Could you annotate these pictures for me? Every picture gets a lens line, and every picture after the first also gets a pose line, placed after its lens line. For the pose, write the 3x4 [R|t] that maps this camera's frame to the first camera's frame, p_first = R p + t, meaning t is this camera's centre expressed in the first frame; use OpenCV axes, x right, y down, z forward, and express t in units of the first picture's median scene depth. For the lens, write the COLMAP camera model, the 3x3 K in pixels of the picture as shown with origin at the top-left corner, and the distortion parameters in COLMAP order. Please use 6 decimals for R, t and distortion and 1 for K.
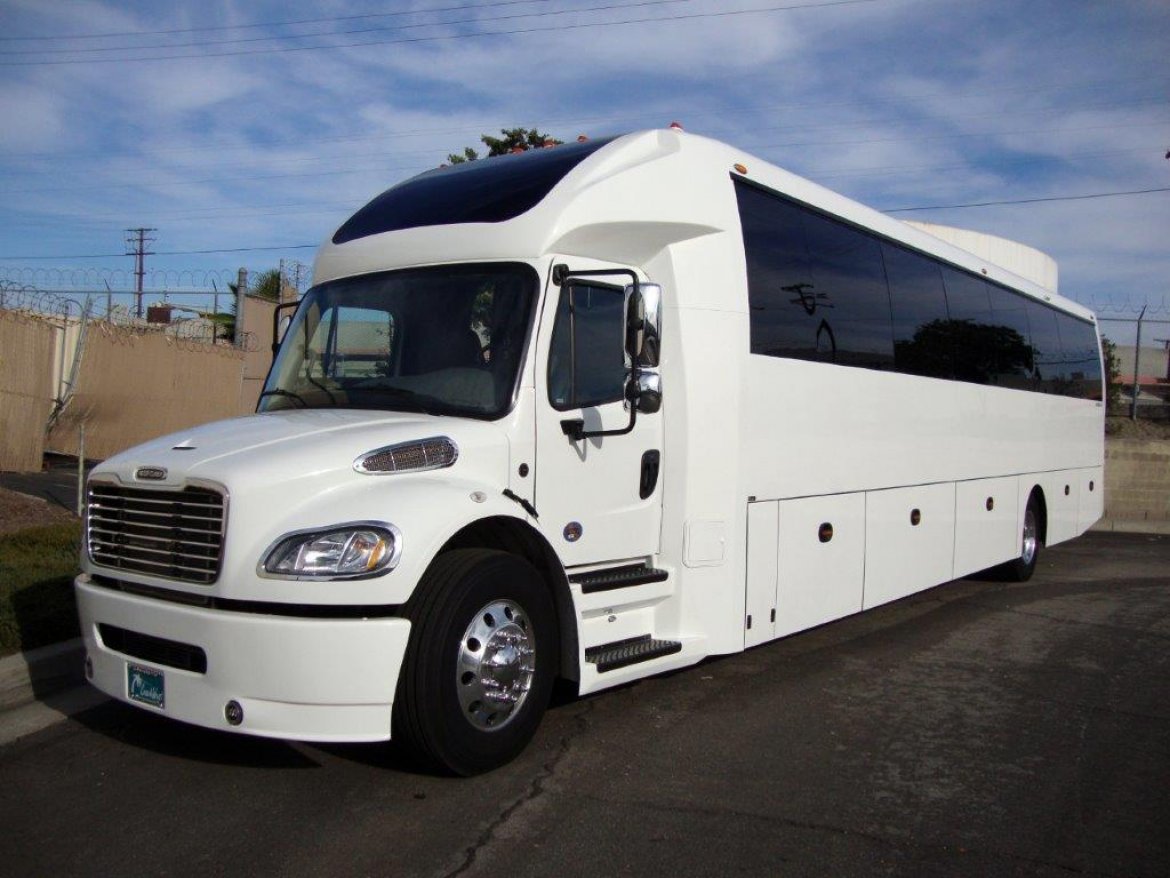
lens RADIAL K [[1113.6, 0, 590.2], [0, 1113.6, 454.0], [0, 0, 1]] dist [-0.213611, 0.224835]
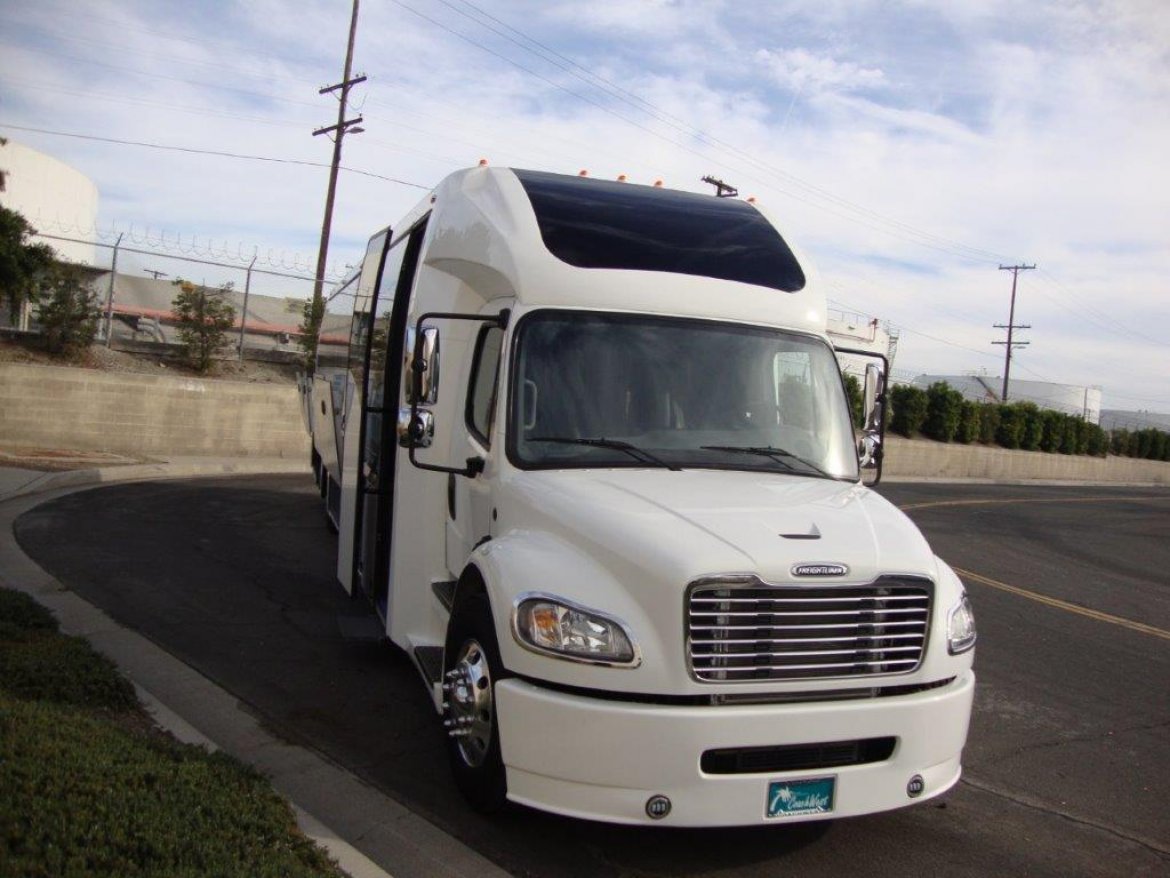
lens RADIAL K [[1047.8, 0, 589.3], [0, 1047.8, 458.4], [0, 0, 1]] dist [-0.202311, 0.202889]
pose [[0.571025, -0.030218, 0.820377, -1.047351], [-0.044403, 0.996723, 0.067621, -0.107086], [-0.819731, -0.075040, 0.567811, 0.572865]]
